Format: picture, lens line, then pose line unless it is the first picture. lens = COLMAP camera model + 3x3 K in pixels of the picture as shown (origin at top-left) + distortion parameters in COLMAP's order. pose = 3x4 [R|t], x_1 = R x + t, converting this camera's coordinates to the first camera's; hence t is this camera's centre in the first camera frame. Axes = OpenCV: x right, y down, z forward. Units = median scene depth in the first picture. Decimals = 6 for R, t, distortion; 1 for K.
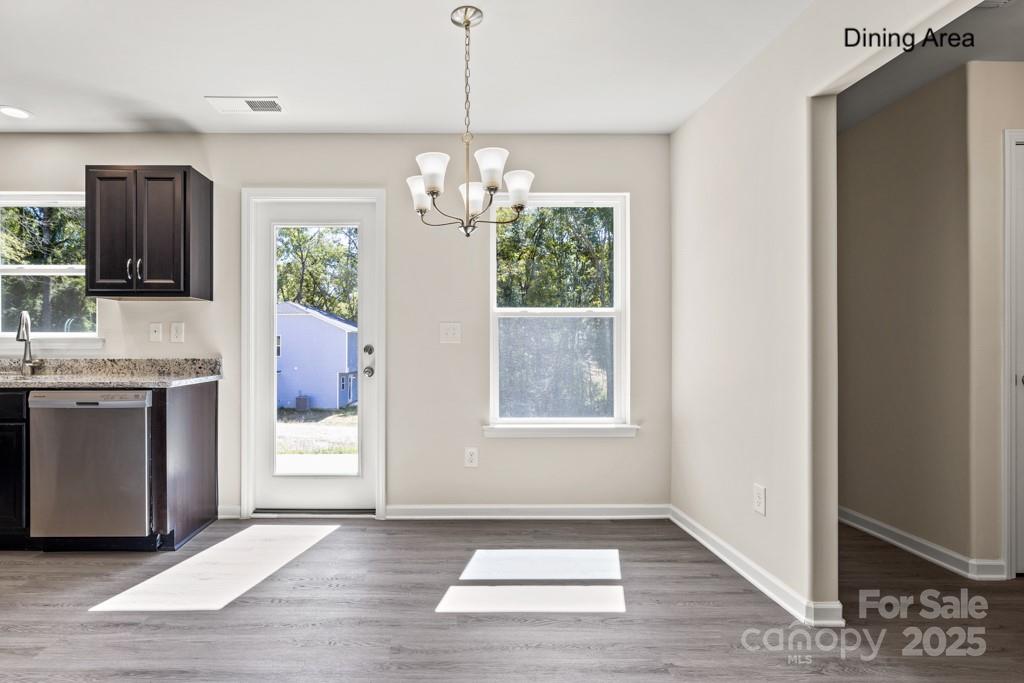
lens RADIAL K [[627.6, 0, 513.0], [0, 627.6, 342.9], [0, 0, 1]] dist [-0.008517, 0.000807]
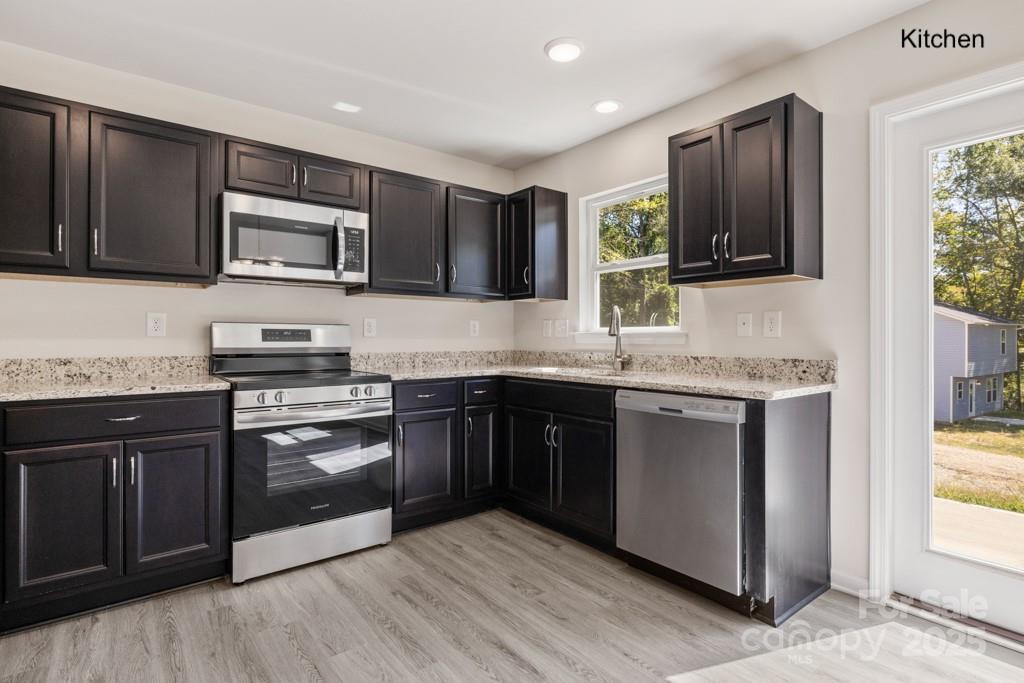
lens RADIAL K [[516.8, 0, 511.3], [0, 516.8, 338.7], [0, 0, 1]] dist [-0.003192, -0.000017]
pose [[0.622618, 0.001212, -0.782525, -0.245357], [0.000321, 0.999998, 0.001805, -0.000281], [0.782526, -0.001375, 0.622616, 0.363313]]
